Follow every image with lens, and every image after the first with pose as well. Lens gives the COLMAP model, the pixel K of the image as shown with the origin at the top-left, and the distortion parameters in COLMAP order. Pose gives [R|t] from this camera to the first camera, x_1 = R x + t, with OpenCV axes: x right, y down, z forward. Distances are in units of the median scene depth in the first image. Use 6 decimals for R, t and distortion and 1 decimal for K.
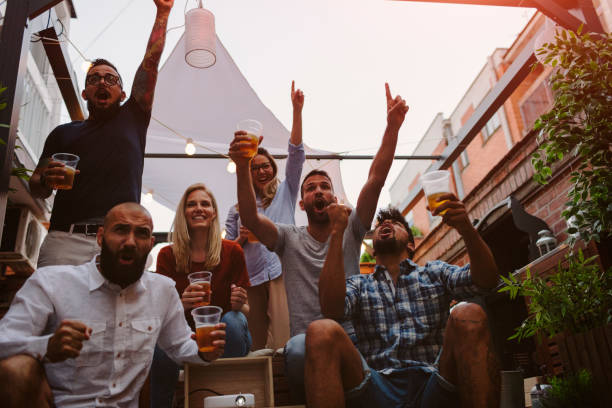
lens RADIAL K [[578.5, 0, 306.0], [0, 578.5, 204.0], [0, 0, 1]] dist [0.005838, -0.011237]
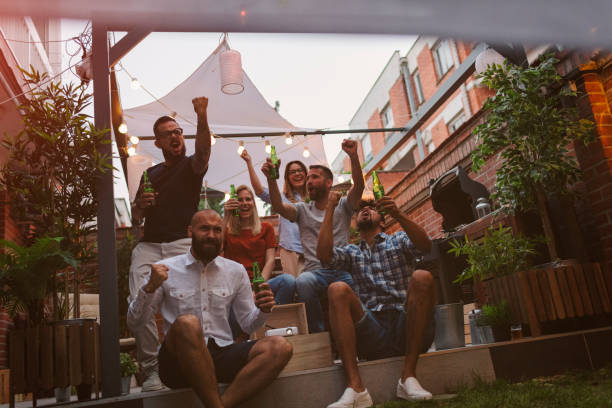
lens RADIAL K [[579.1, 0, 306.0], [0, 579.1, 204.0], [0, 0, 1]] dist [0.002252, 0.001496]
pose [[0.996768, -0.035351, 0.072142, -0.109324], [0.025948, 0.991519, 0.127343, -0.136776], [-0.076032, -0.125060, 0.989232, -0.351534]]
